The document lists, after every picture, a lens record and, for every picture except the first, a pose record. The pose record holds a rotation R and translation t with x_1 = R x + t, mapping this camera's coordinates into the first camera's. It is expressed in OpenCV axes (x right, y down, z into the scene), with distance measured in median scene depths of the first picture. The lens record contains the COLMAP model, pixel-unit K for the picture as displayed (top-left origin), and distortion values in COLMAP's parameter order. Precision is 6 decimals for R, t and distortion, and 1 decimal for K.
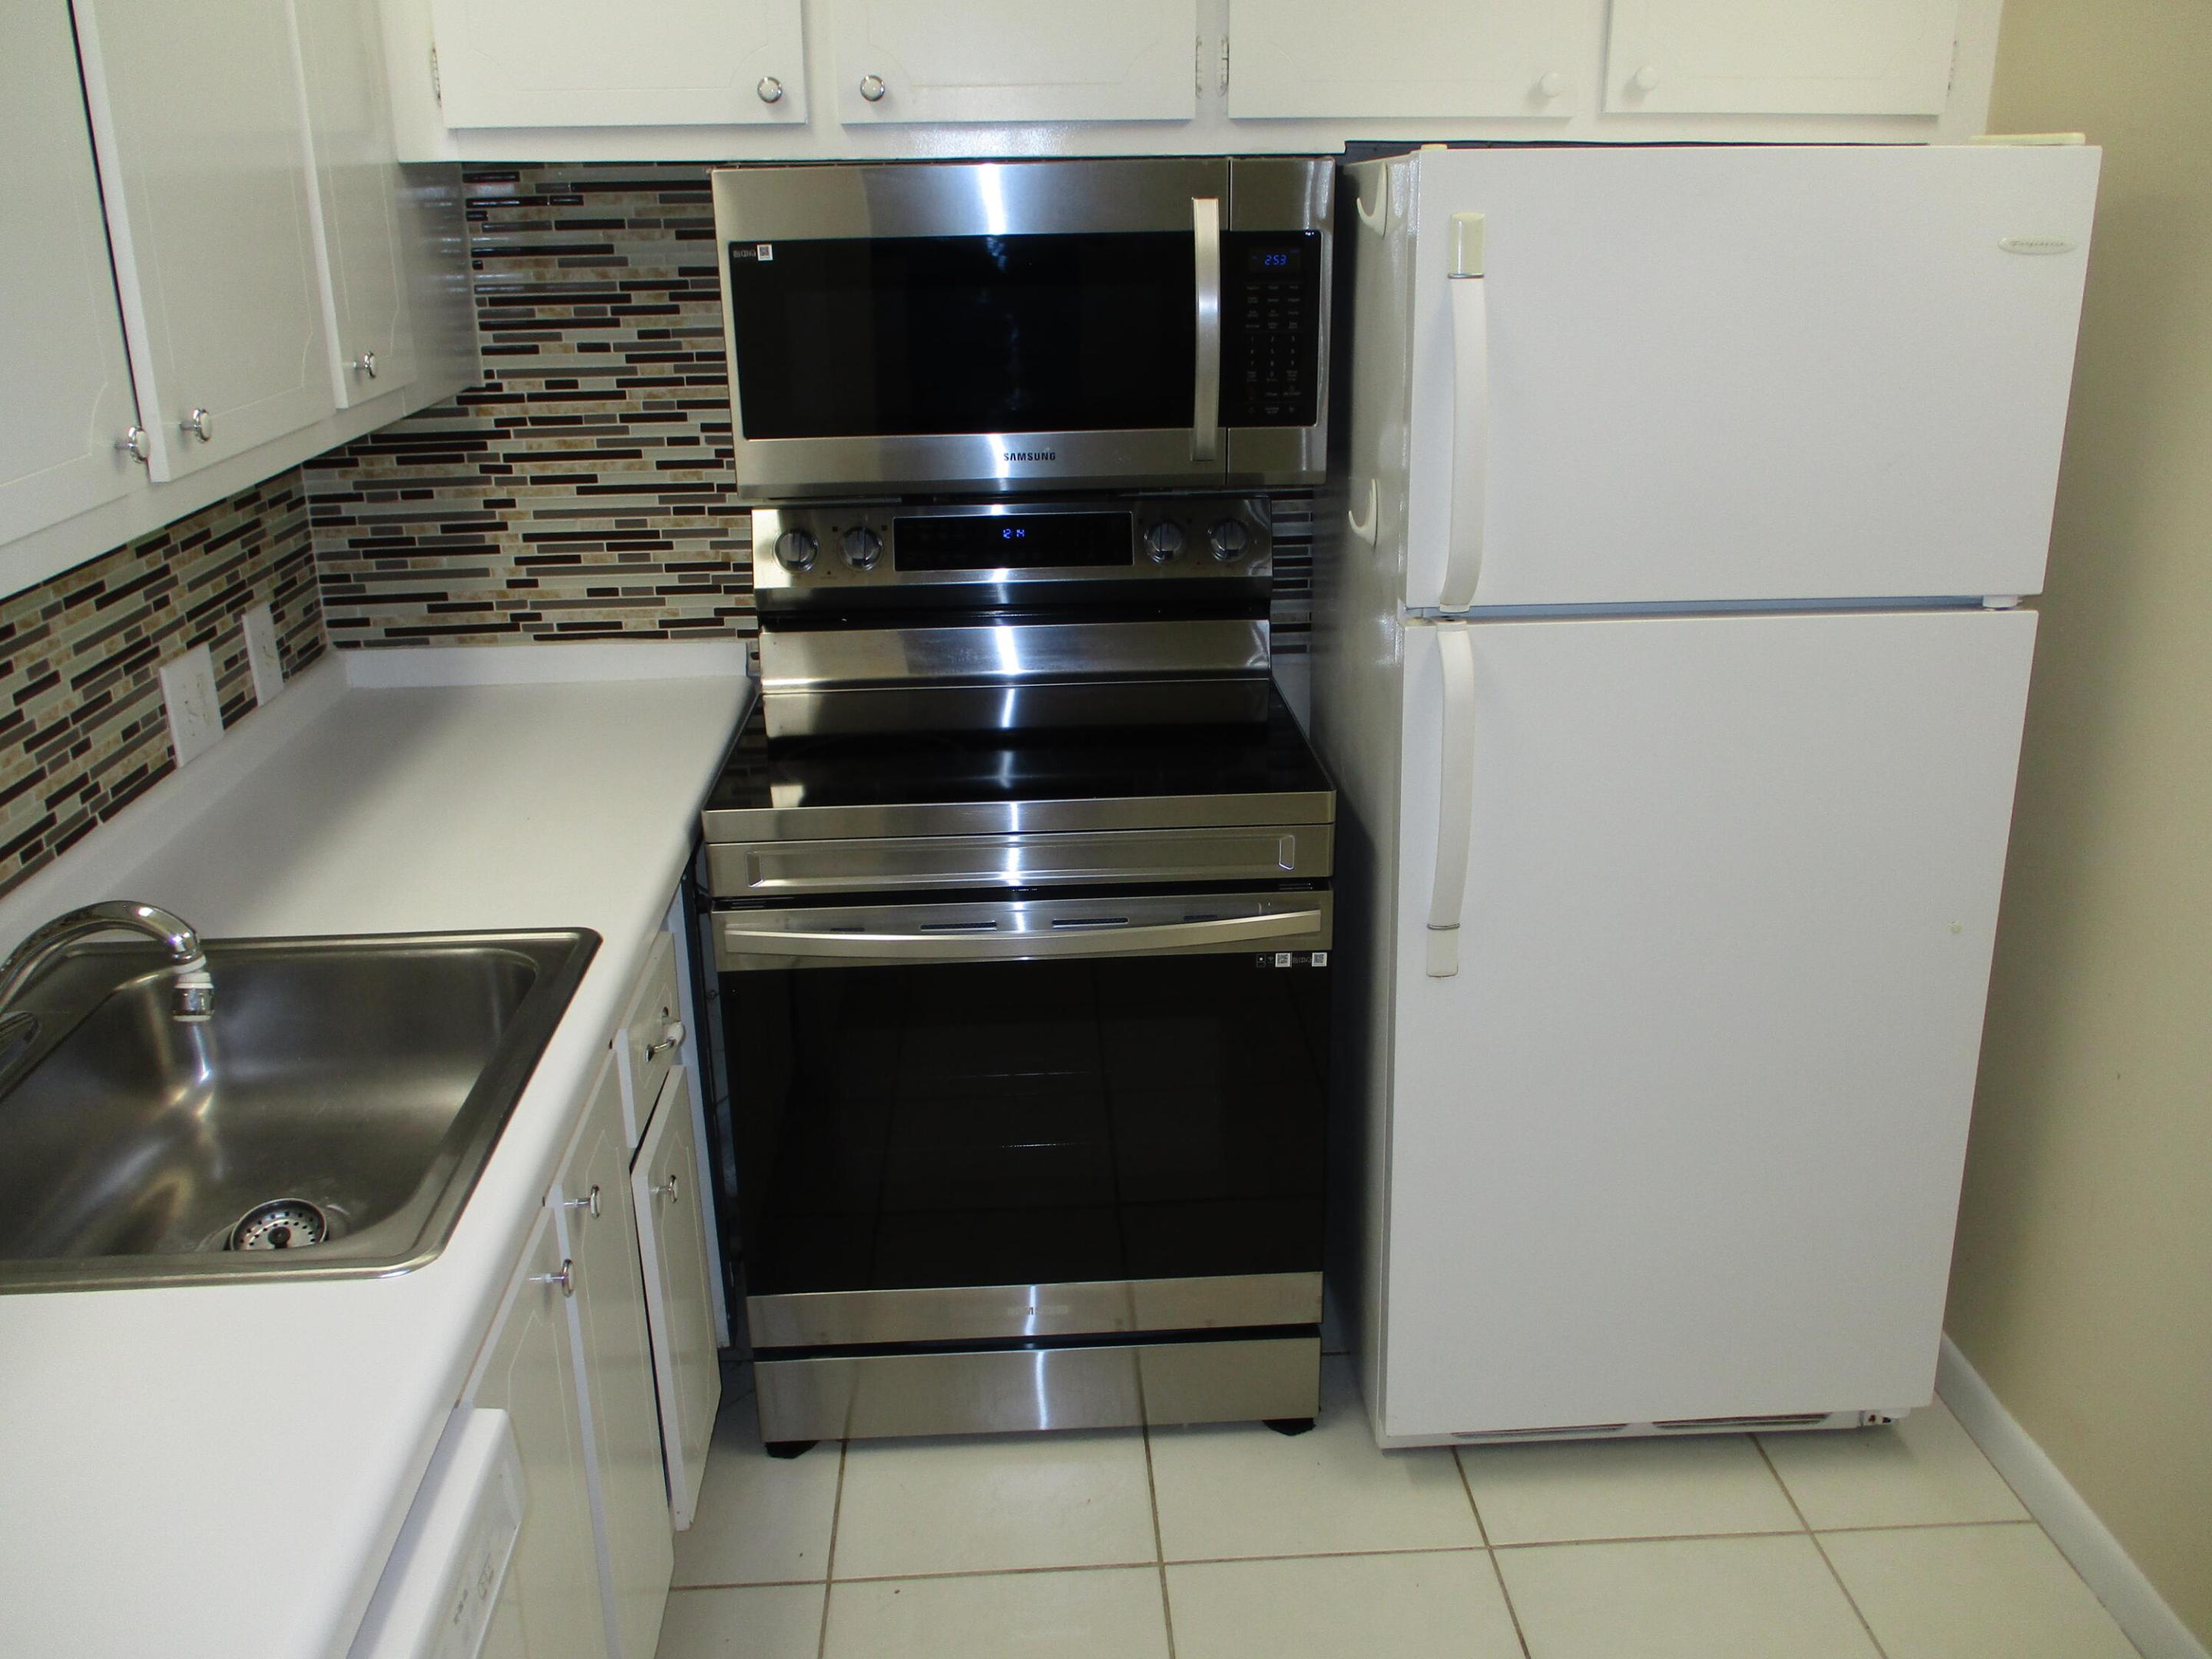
lens RADIAL K [[1836.3, 0, 1090.9], [0, 1836.3, 760.0], [0, 0, 1]] dist [-0.037547, 0.013485]
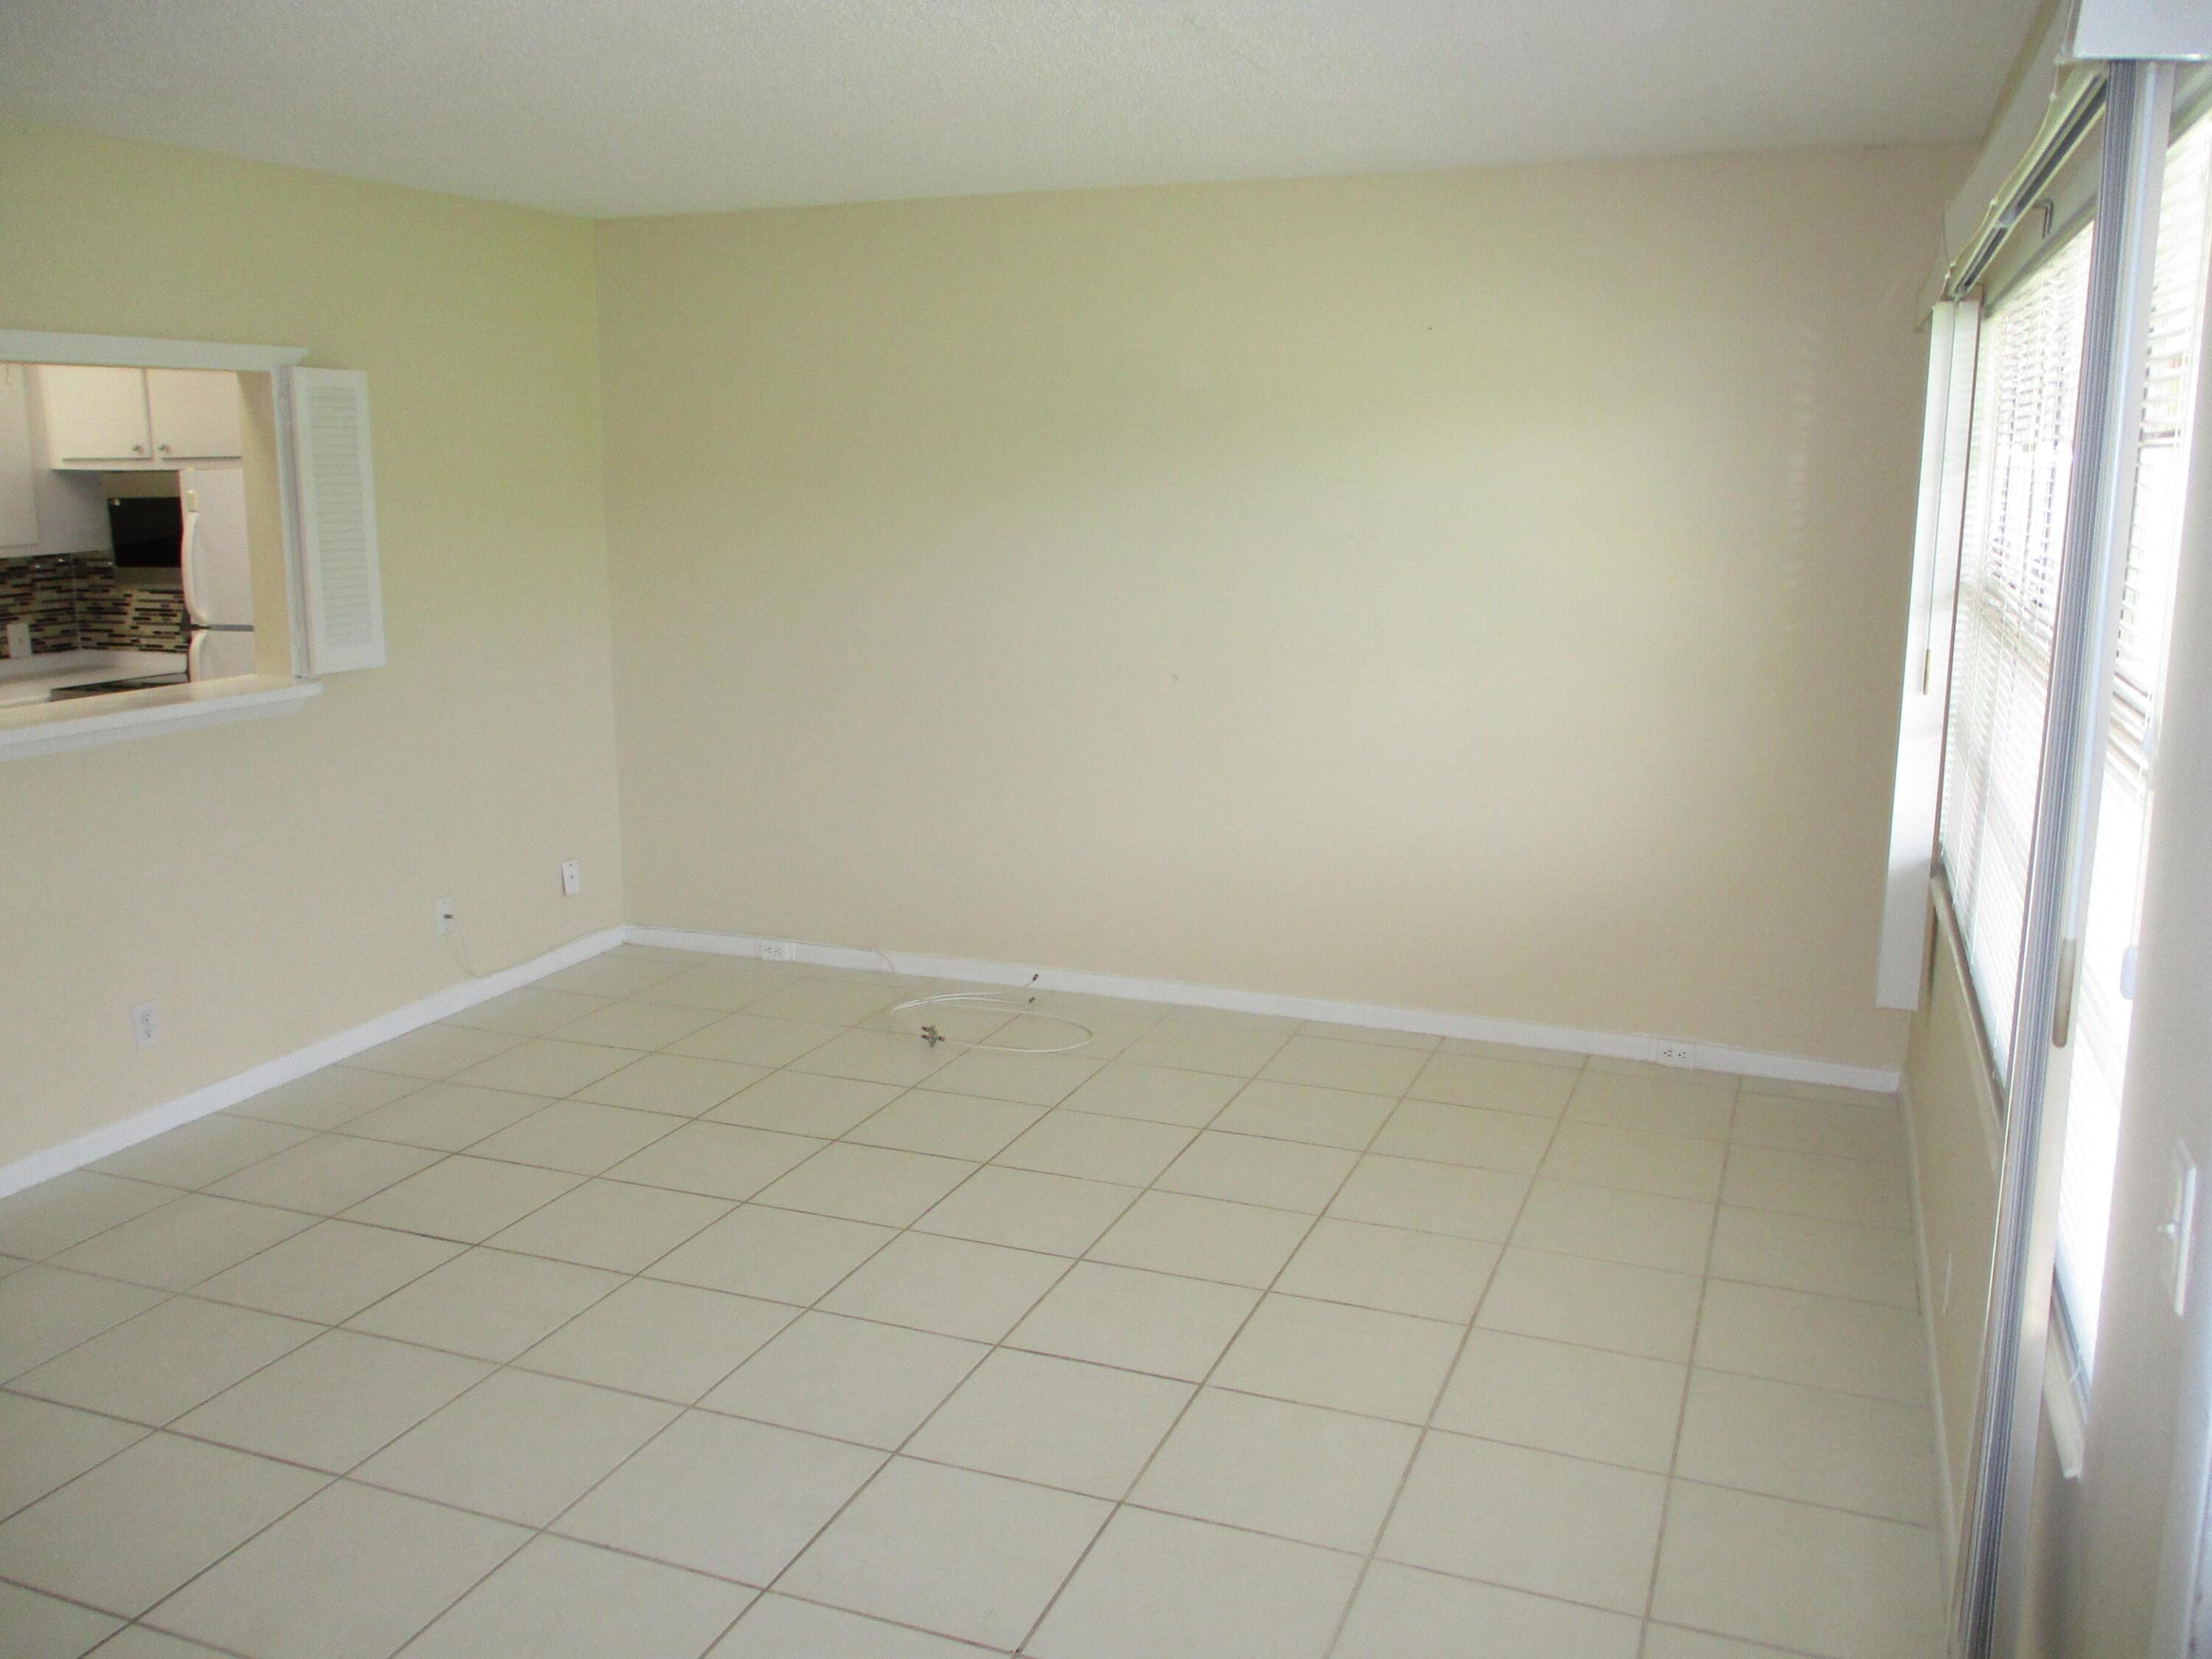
lens RADIAL K [[1836.3, 0, 1091.4], [0, 1836.3, 750.2], [0, 0, 1]] dist [-0.037547, 0.013485]
pose [[0.906396, 0.074692, -0.415773, 2.017746], [-0.133516, 0.984443, -0.114216, 0.188259], [0.400774, 0.159037, 0.902268, -0.743742]]
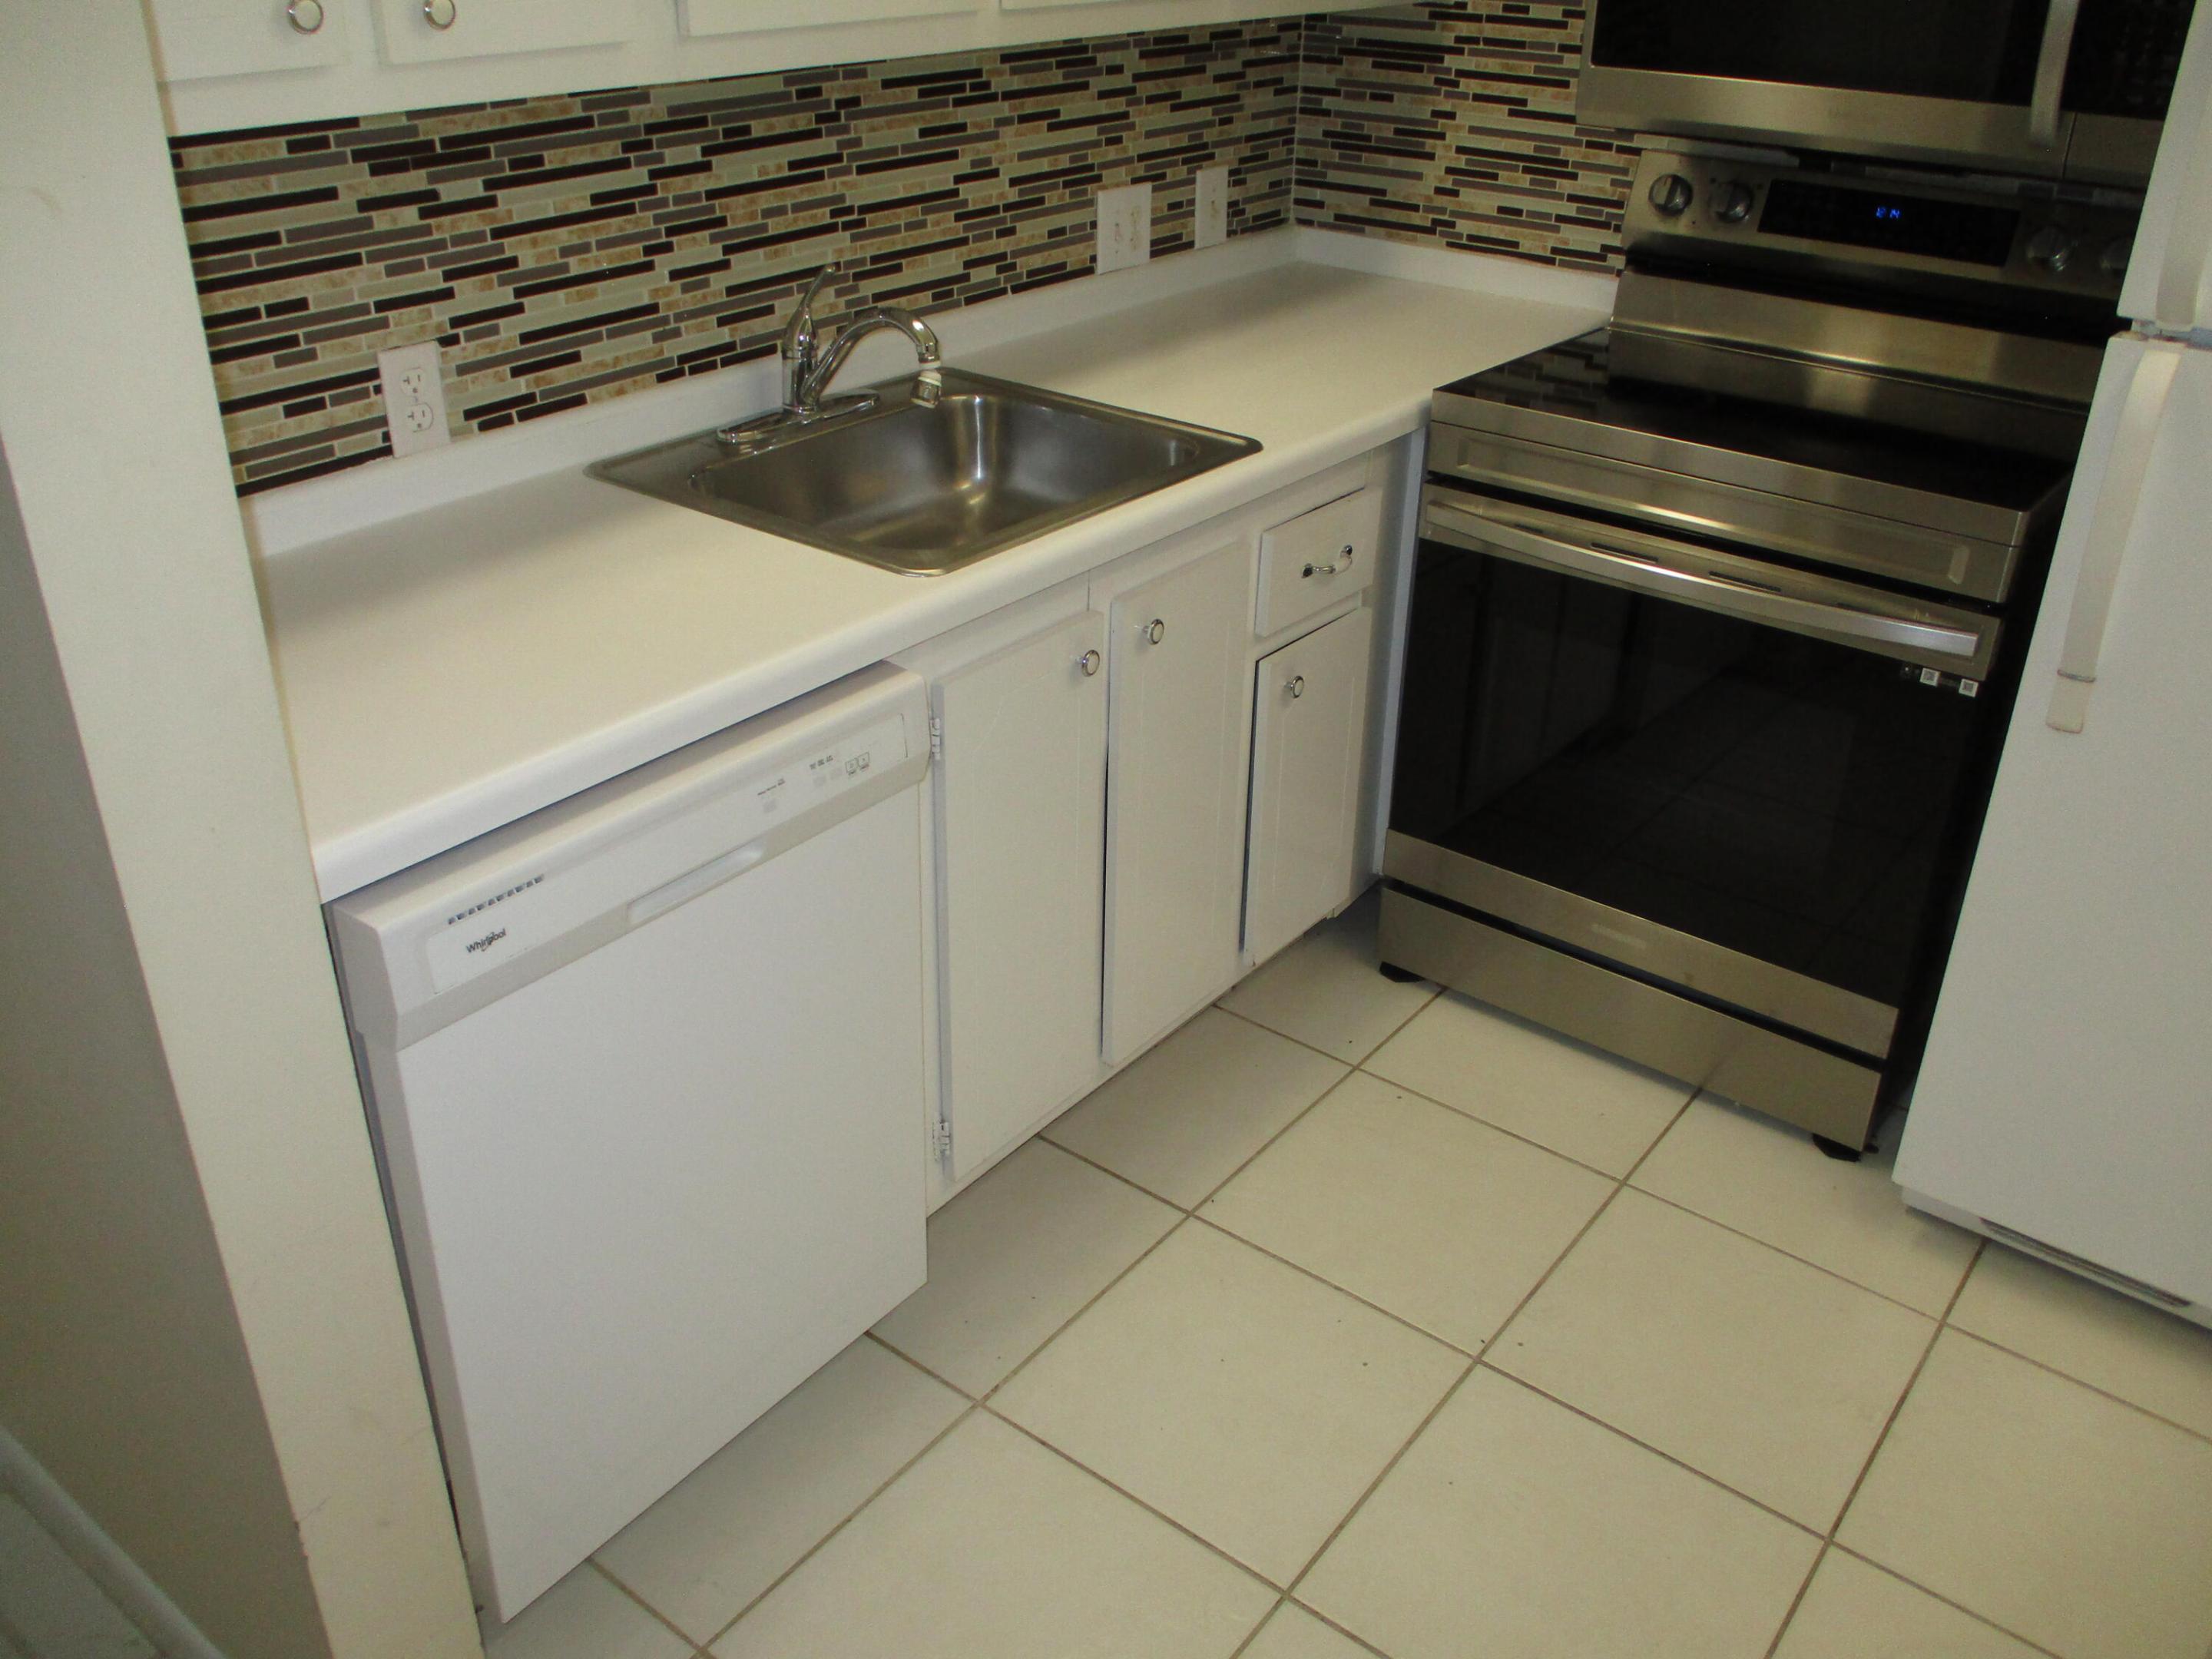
lens RADIAL K [[1836.3, 0, 1090.0], [0, 1836.3, 764.8], [0, 0, 1]] dist [-0.037547, 0.013485]
pose [[0.749638, 0.323814, -0.577224, 0.290550], [-0.233025, 0.945427, 0.227742, 0.031743], [0.619469, -0.036217, 0.784185, -0.021667]]
